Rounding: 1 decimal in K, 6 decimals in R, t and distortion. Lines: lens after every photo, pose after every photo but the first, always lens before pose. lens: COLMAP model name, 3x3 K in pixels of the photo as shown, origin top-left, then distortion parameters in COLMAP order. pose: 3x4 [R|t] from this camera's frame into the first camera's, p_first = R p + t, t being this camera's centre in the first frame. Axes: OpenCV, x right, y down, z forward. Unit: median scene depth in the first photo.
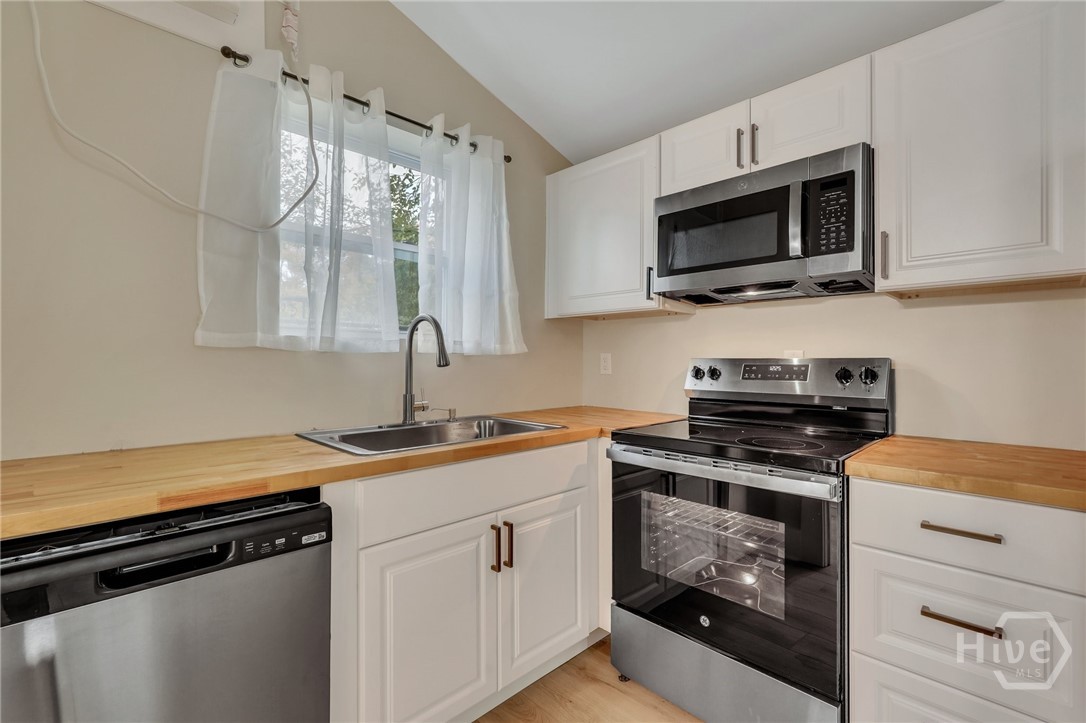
lens RADIAL K [[481.3, 0, 542.2], [0, 481.3, 360.4], [0, 0, 1]] dist [0.001644, 0.002030]
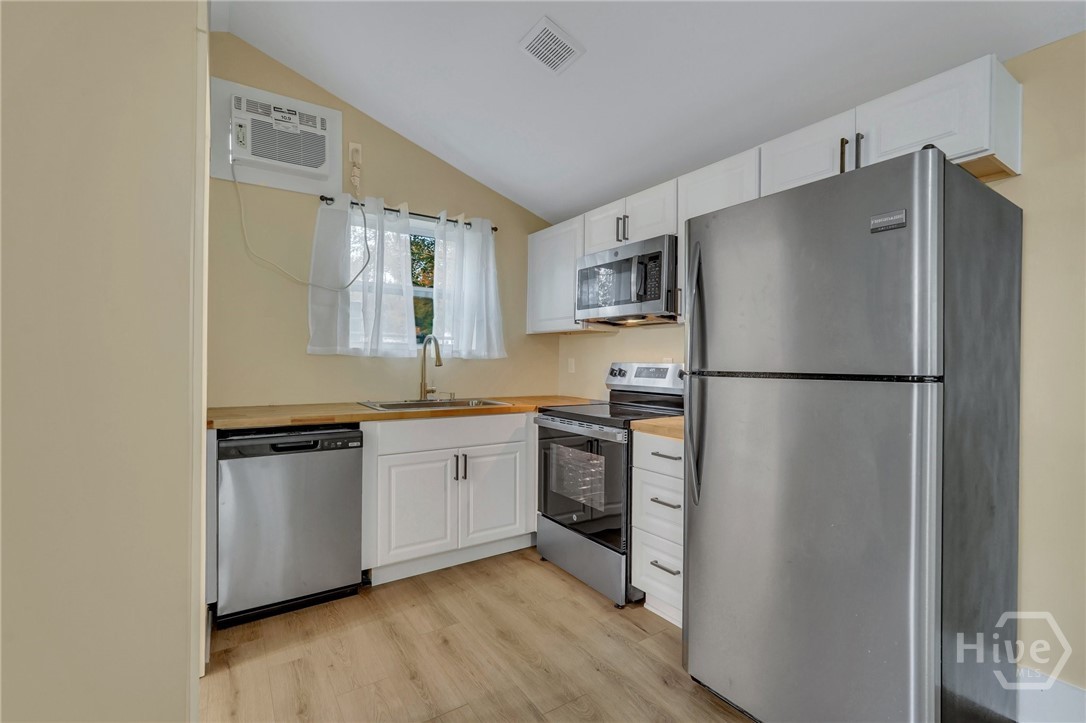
lens RADIAL K [[481.3, 0, 542.8], [0, 481.3, 368.3], [0, 0, 1]] dist [0.001644, 0.002030]
pose [[0.983453, 0.012480, -0.180733, 0.459809], [-0.010176, 0.999855, 0.013671, -0.006403], [0.180877, -0.011606, 0.983437, -0.597703]]
